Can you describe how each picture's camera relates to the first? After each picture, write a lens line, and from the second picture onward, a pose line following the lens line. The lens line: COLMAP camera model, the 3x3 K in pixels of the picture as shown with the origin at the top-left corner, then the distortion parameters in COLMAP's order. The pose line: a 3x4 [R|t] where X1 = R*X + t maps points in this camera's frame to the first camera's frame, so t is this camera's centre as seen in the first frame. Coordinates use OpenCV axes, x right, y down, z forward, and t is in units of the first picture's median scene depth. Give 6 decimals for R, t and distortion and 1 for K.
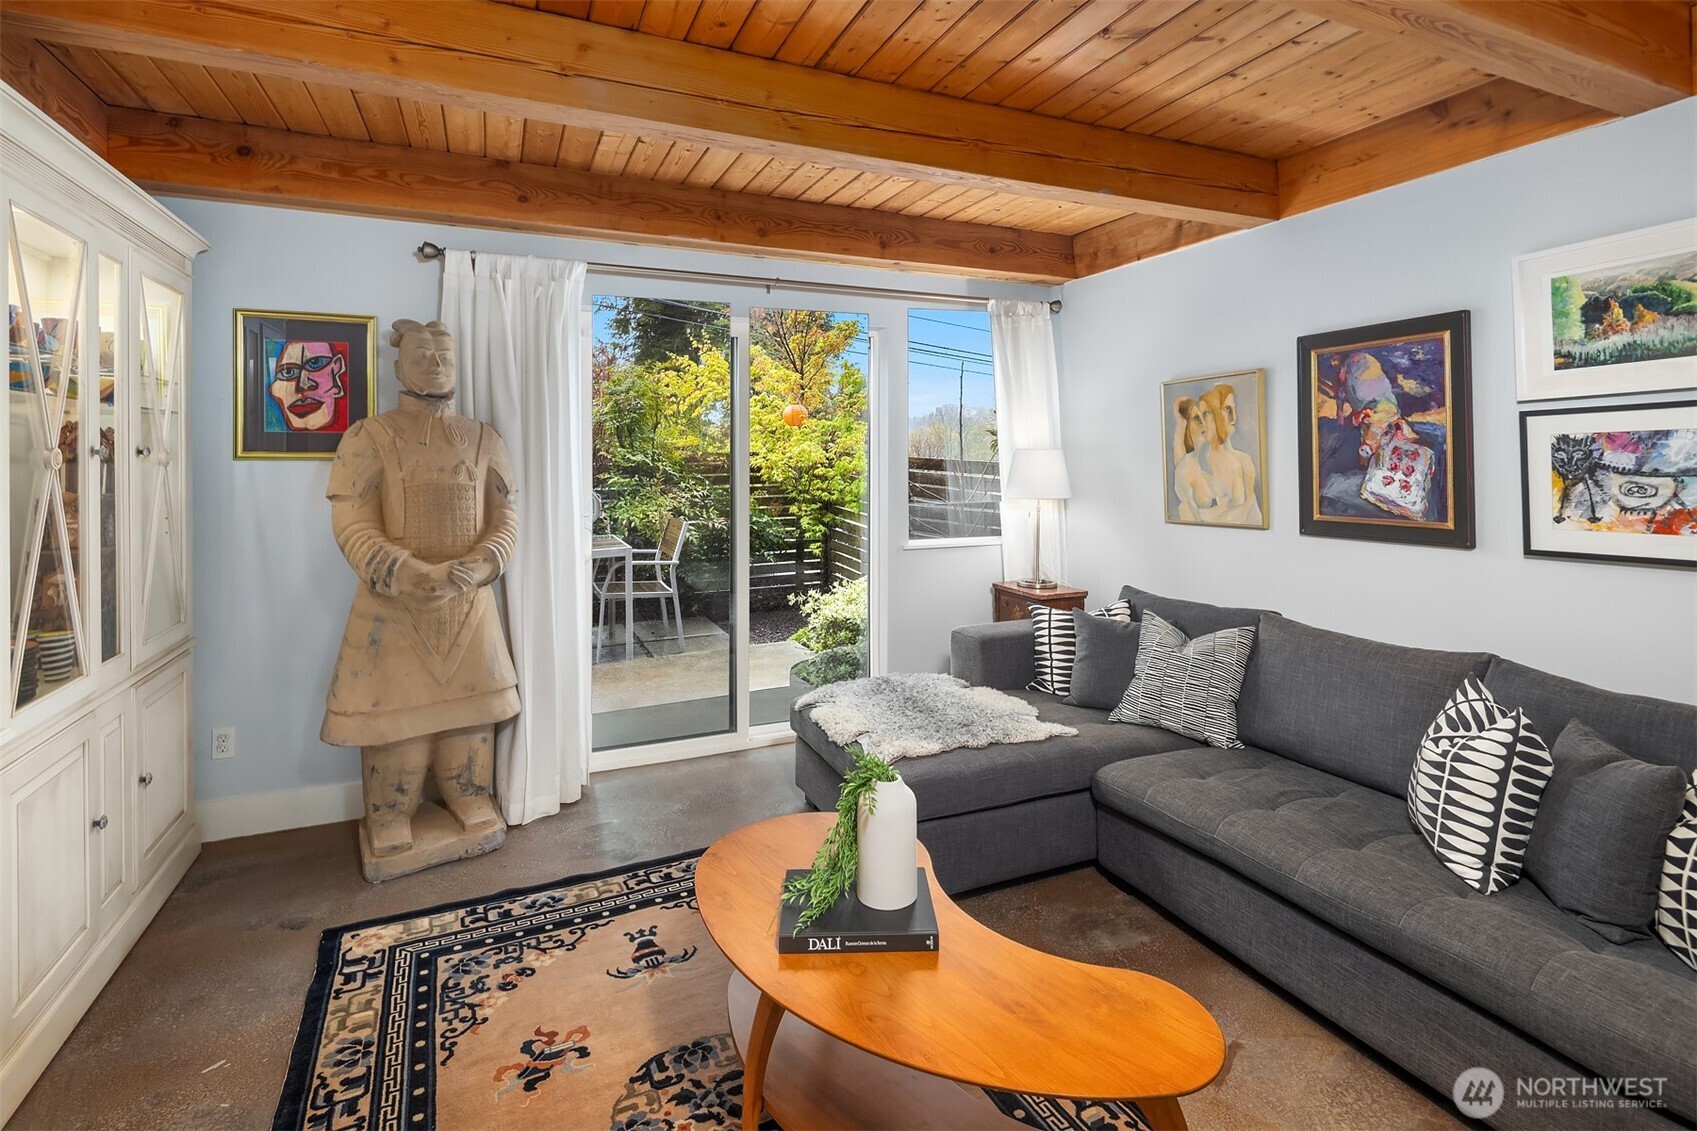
lens RADIAL K [[808.8, 0, 847.2], [0, 808.8, 450.0], [0, 0, 1]] dist [-0.002930, -0.000743]
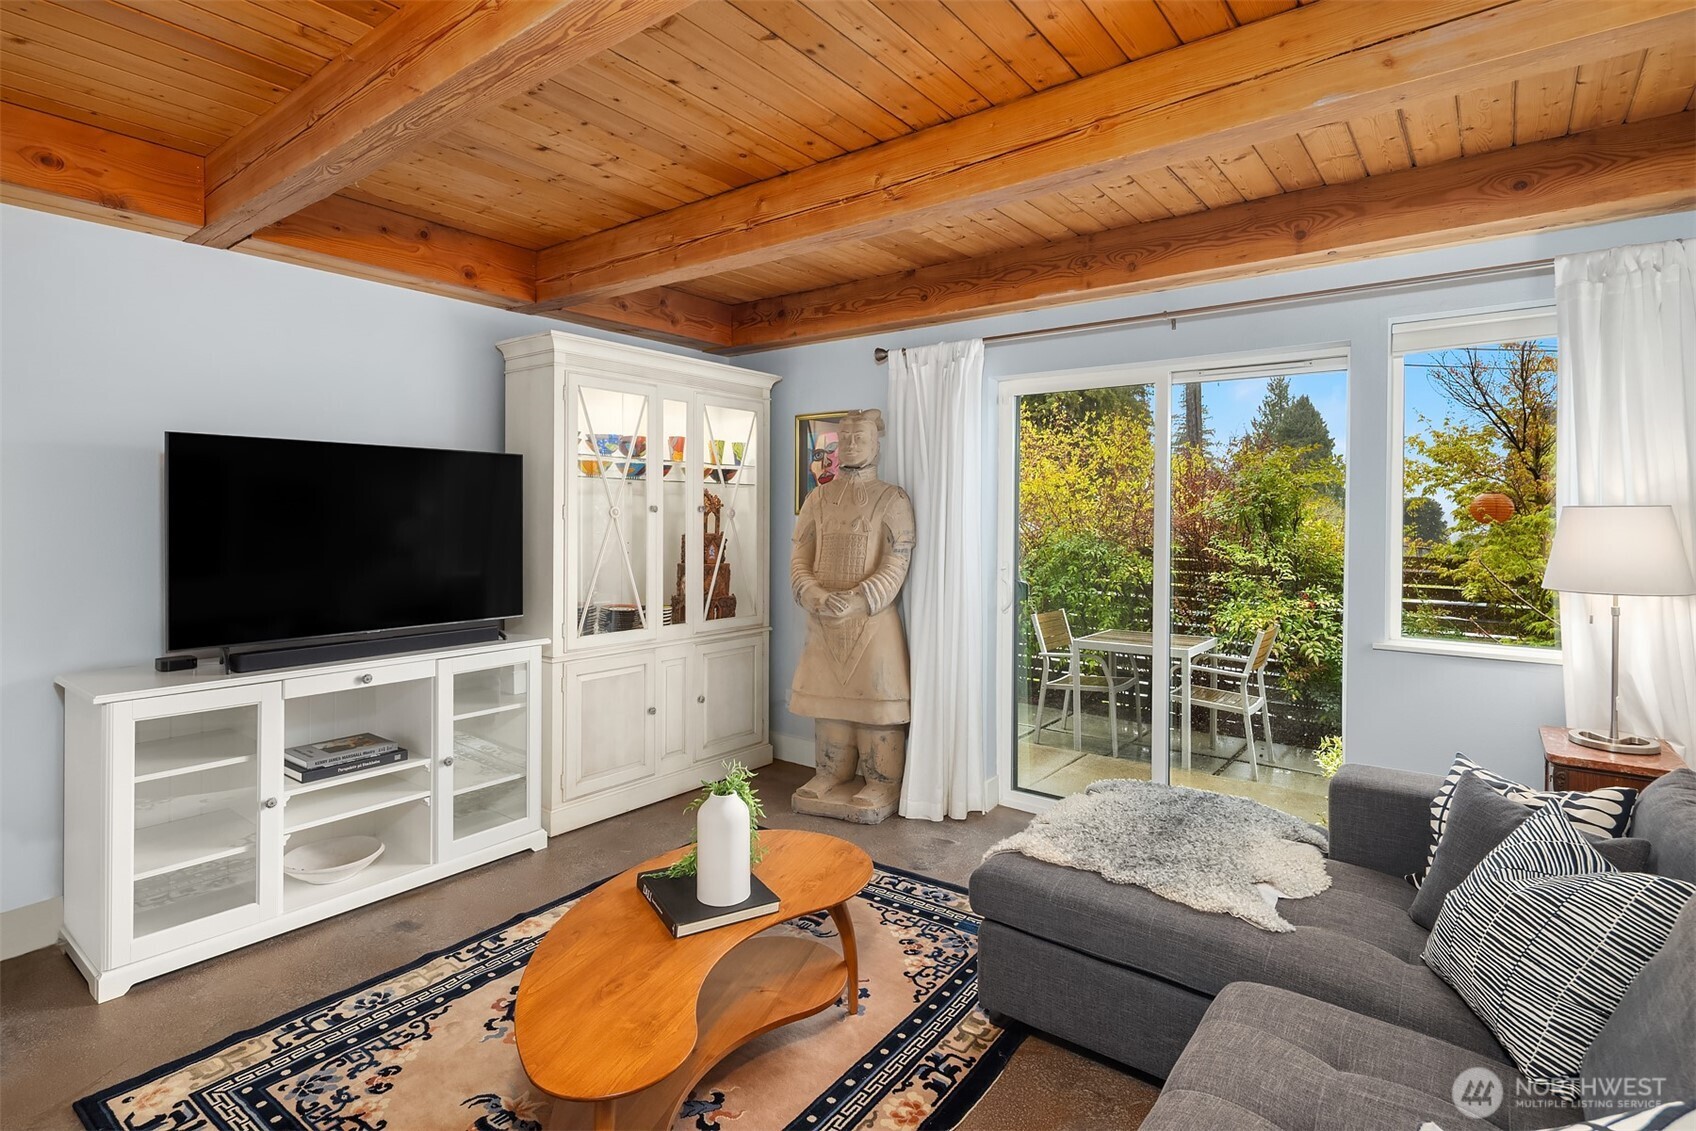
lens RADIAL K [[830.2, 0, 852.5], [0, 830.2, 510.9], [0, 0, 1]] dist [0.000774, -0.000842]
pose [[0.483699, 0.001529, -0.875233, 0.660723], [-0.001189, 0.999999, 0.001089, 0.002853], [0.875233, 0.000514, 0.483701, 0.335075]]
